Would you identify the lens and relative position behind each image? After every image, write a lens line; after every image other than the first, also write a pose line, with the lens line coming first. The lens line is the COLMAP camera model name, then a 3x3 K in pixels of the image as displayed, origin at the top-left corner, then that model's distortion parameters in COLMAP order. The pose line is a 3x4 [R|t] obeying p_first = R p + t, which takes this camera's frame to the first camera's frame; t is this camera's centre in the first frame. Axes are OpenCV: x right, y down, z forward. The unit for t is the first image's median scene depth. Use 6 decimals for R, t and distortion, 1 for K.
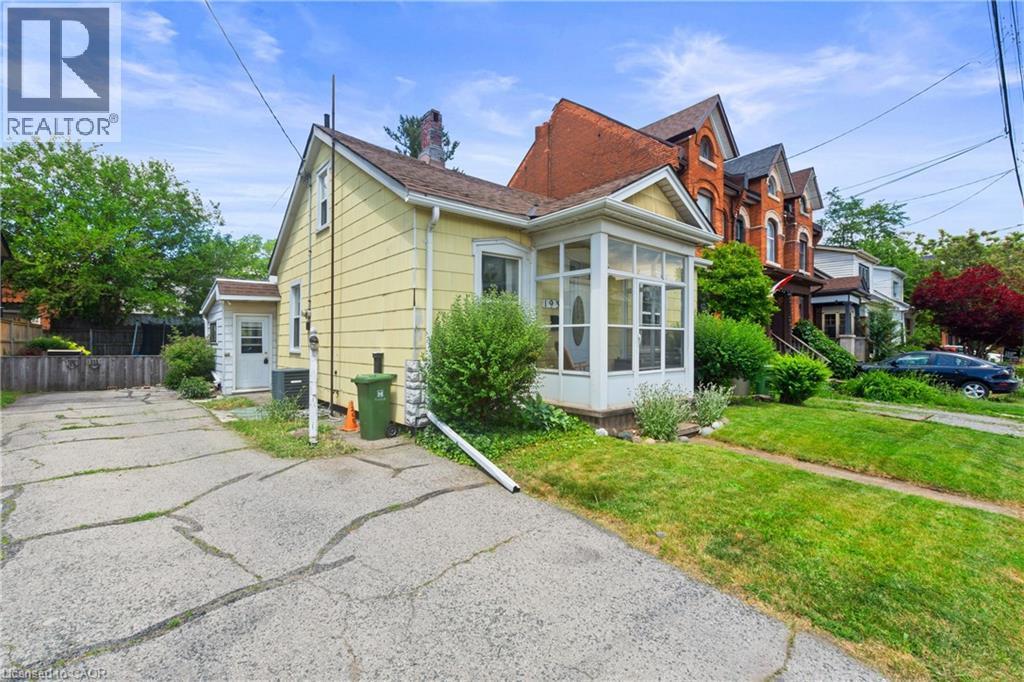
lens RADIAL K [[439.4, 0, 512.0], [0, 439.4, 341.0], [0, 0, 1]] dist [-0.000562, -0.000011]
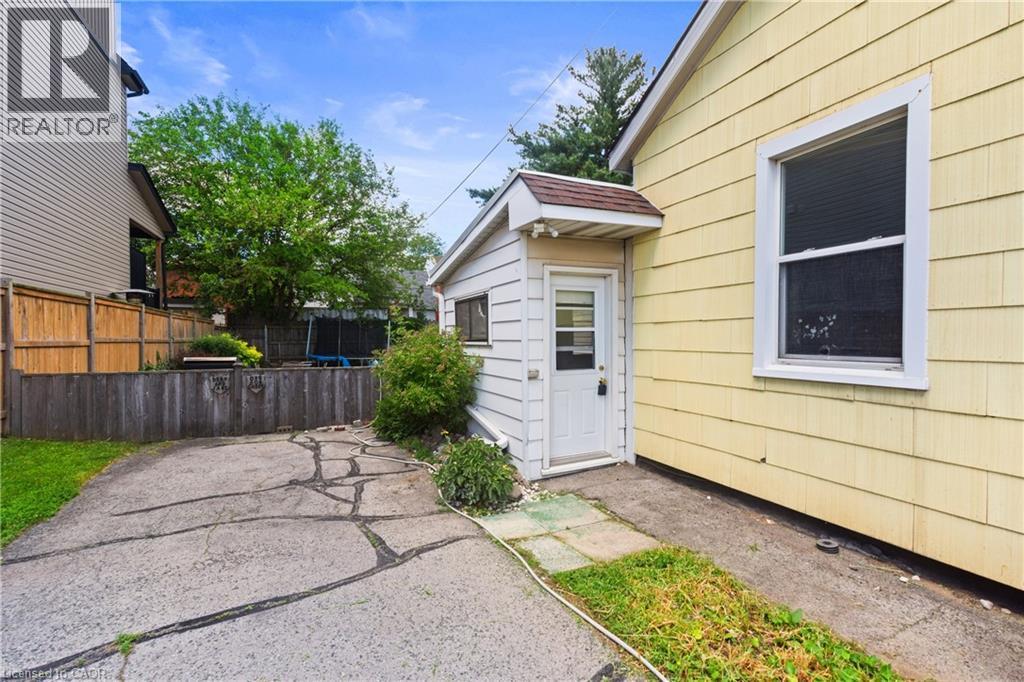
lens RADIAL K [[437.9, 0, 513.5], [0, 437.9, 345.6], [0, 0, 1]] dist [0.000106, 0.000047]
pose [[0.965567, -0.003119, -0.260136, -0.495238], [0.008993, 0.999731, 0.021393, -0.002318], [0.260000, -0.022995, 0.965335, 0.551418]]
